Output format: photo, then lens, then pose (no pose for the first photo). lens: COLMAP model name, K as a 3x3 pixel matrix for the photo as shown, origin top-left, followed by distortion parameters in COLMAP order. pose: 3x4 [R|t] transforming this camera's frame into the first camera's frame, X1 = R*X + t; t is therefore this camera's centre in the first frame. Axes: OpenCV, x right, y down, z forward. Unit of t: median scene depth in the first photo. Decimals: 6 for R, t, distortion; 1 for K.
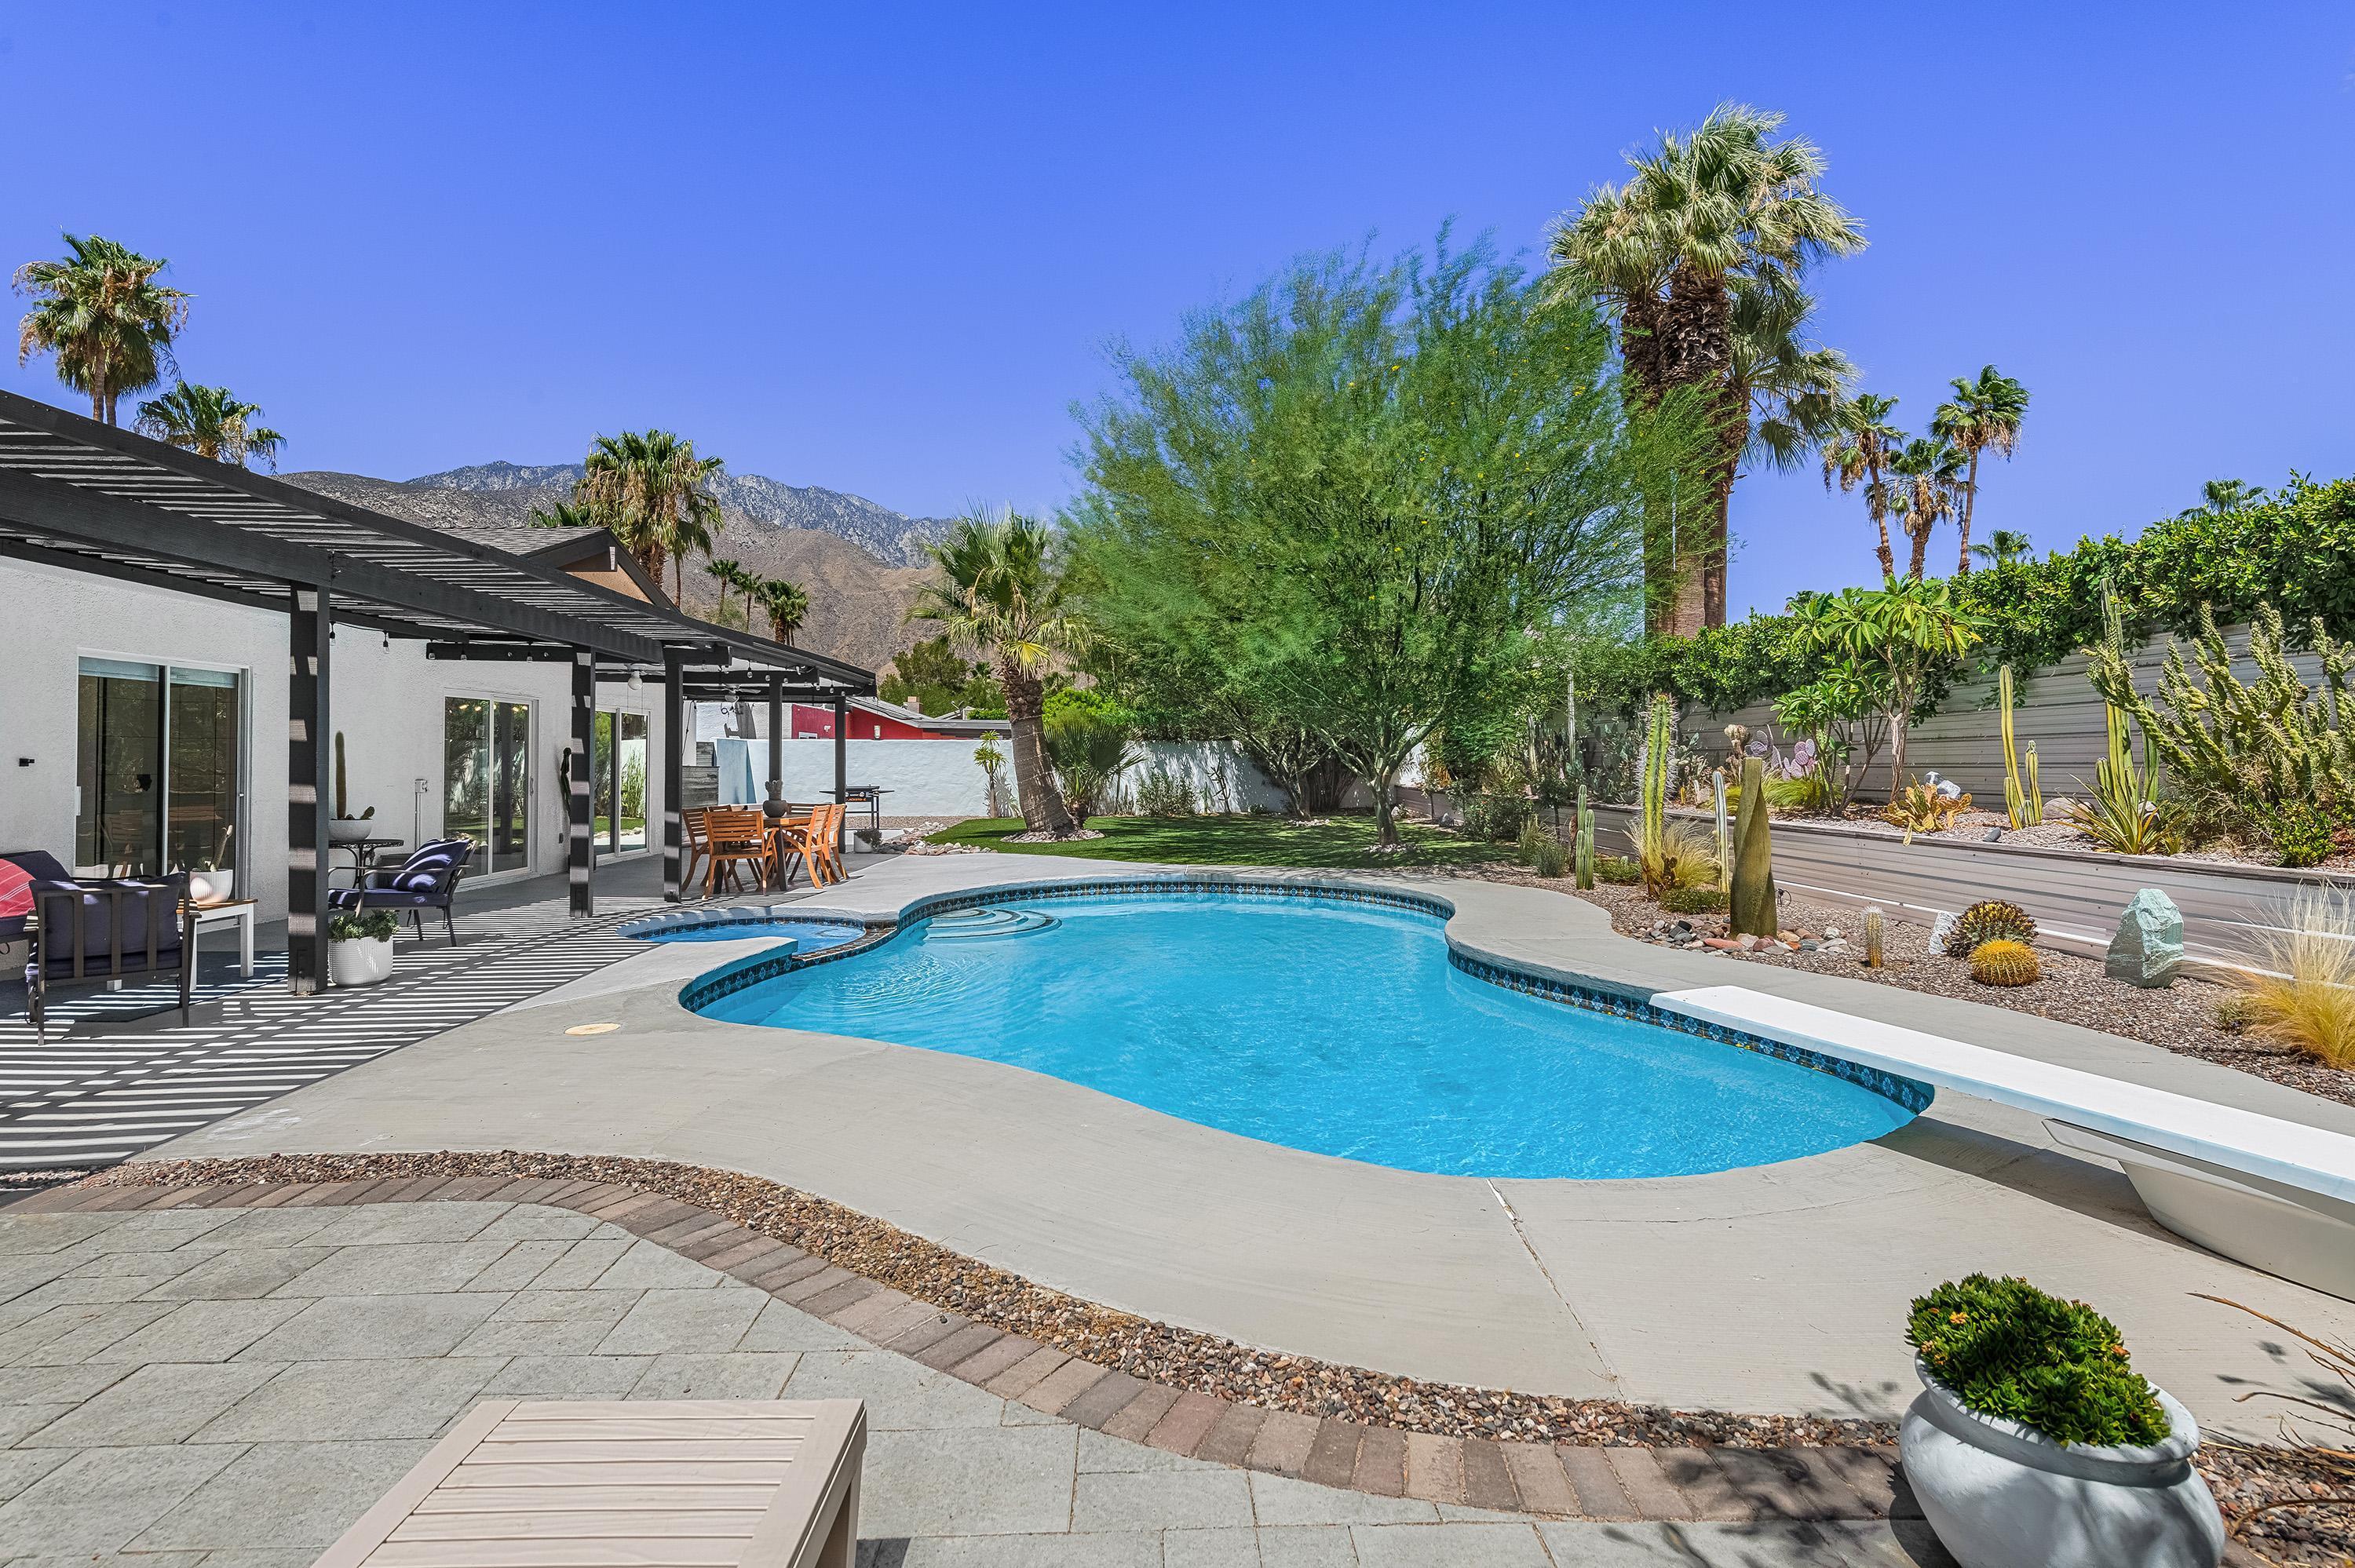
lens RADIAL K [[1155.9, 0, 1171.6], [0, 1155.9, 749.6], [0, 0, 1]] dist [0.010402, -0.000126]
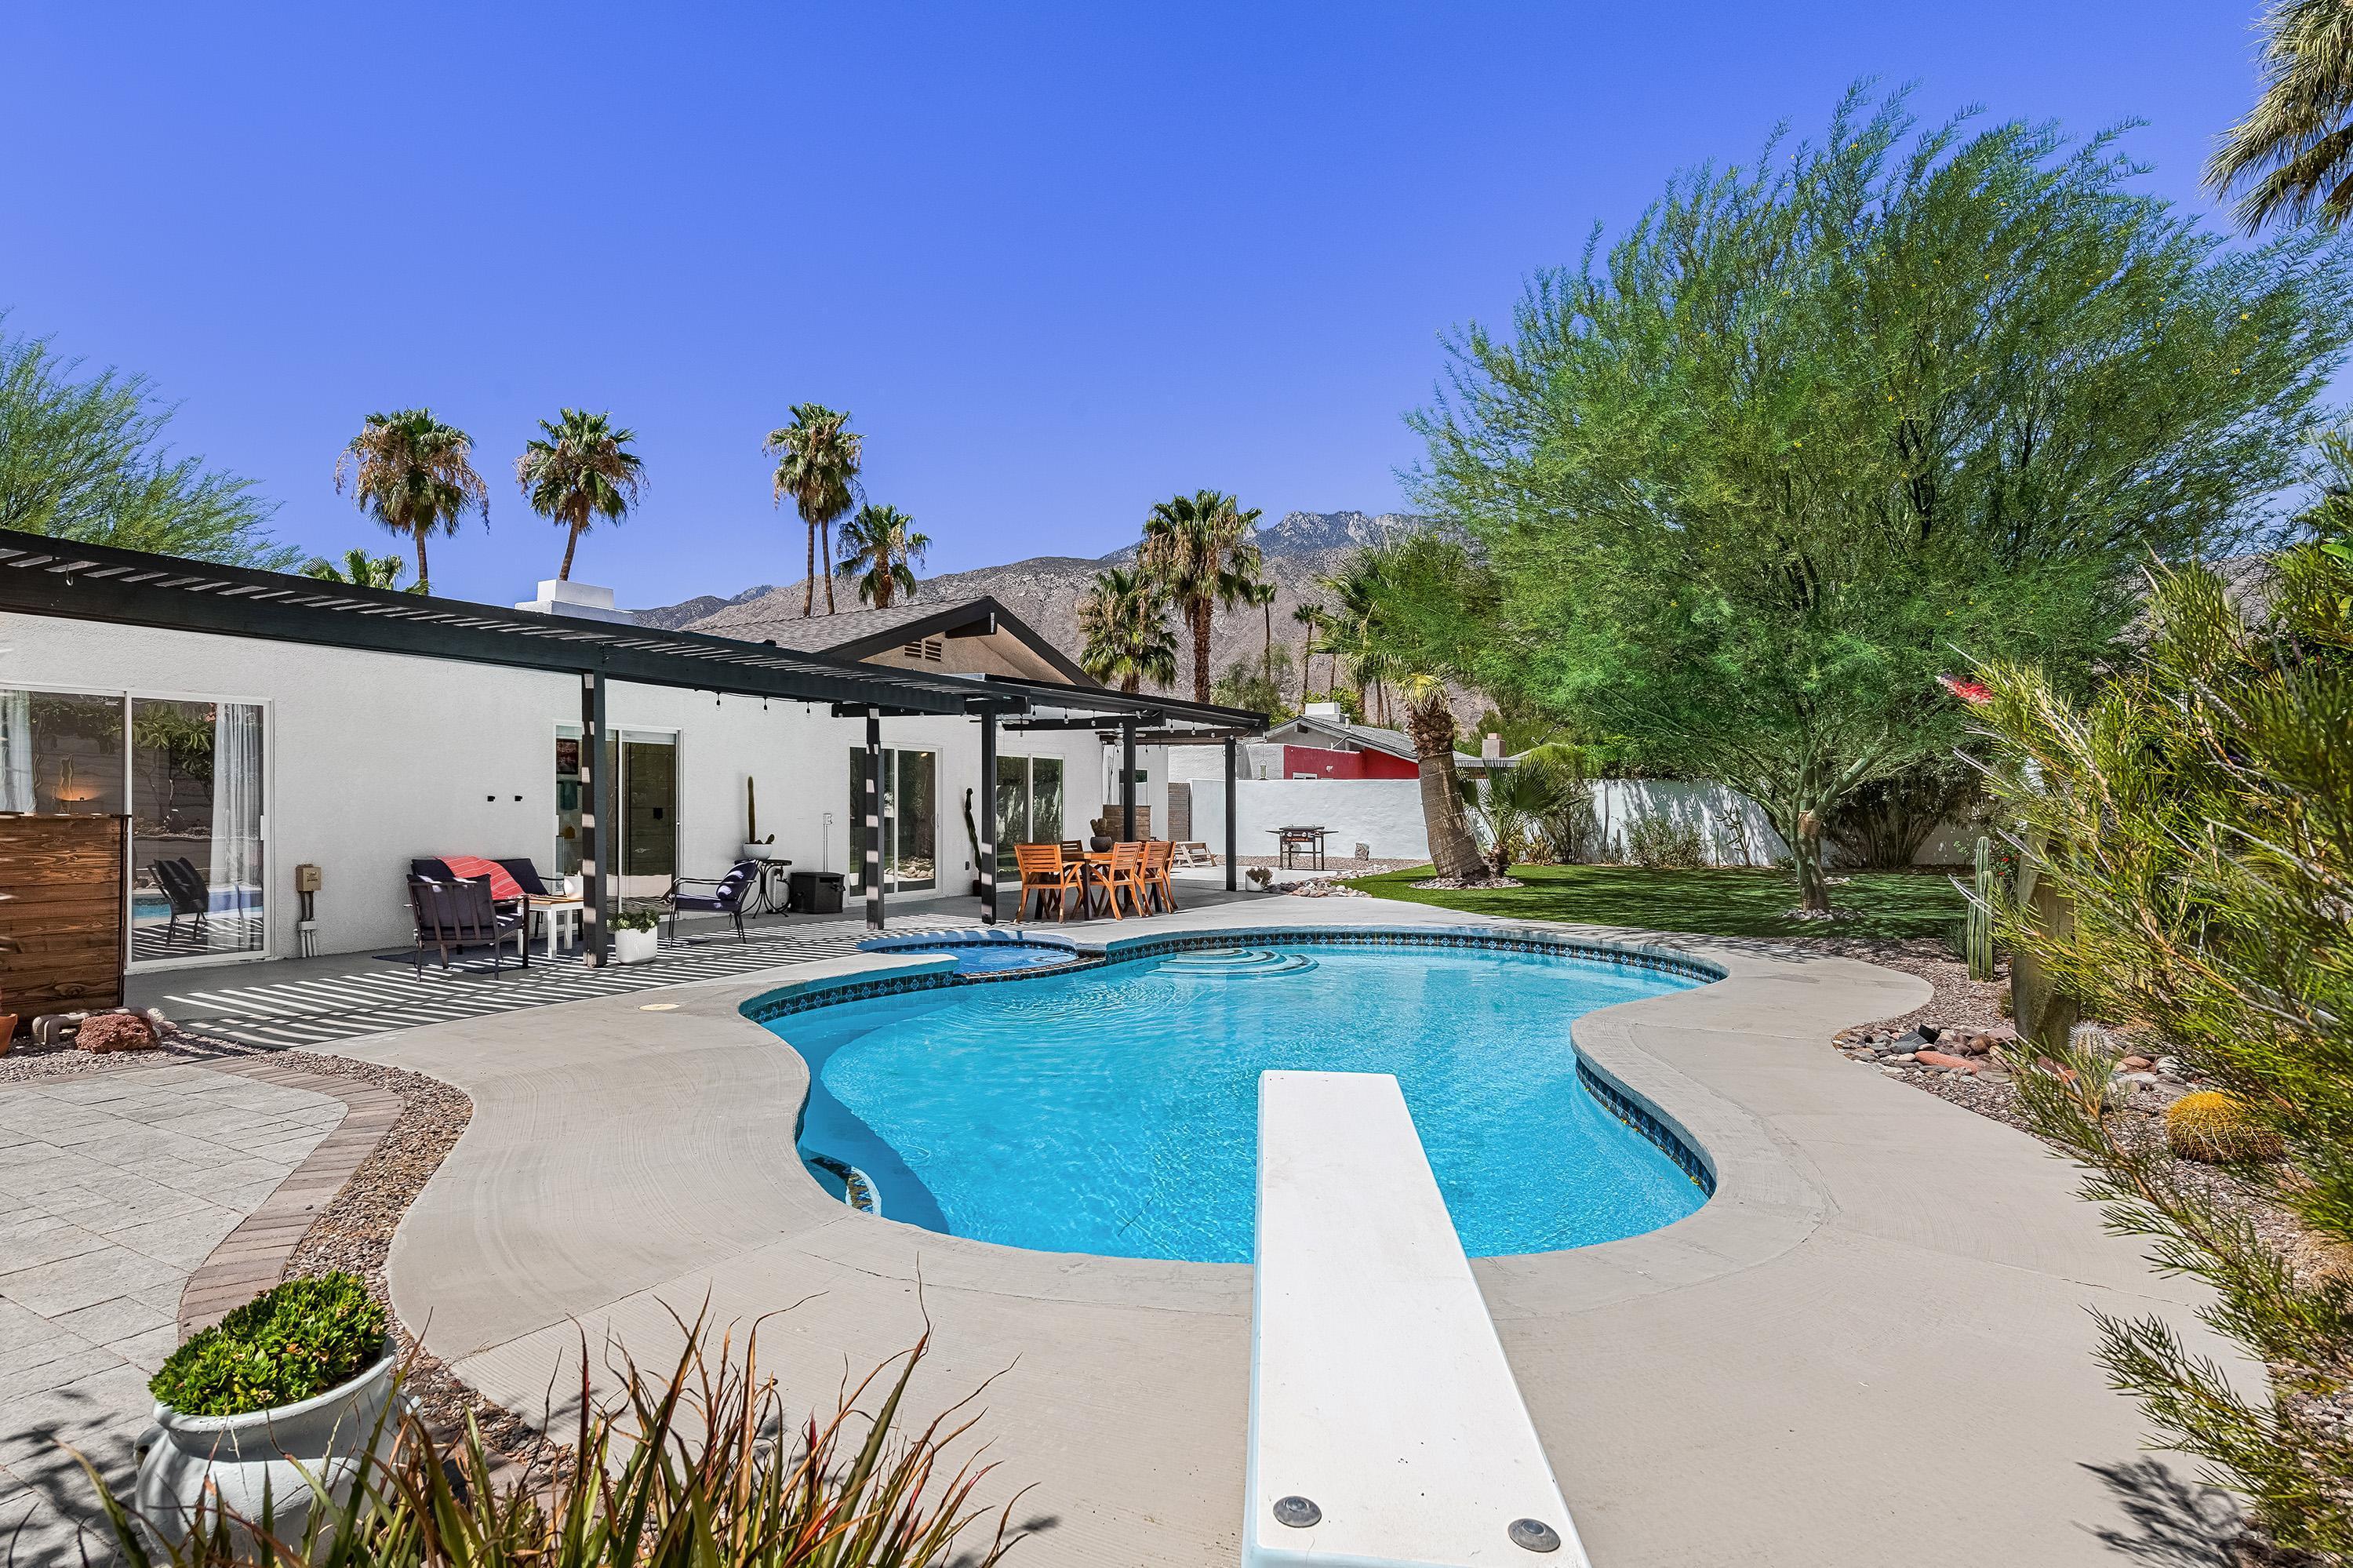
lens RADIAL K [[1194.5, 0, 1083.4], [0, 1194.5, 804.7], [0, 0, 1]] dist [0.037045, -0.000227]
pose [[0.841723, 0.004930, -0.539888, 0.218652], [0.001392, 0.999935, 0.011302, 0.001303], [0.539908, -0.010265, 0.841661, 0.049189]]
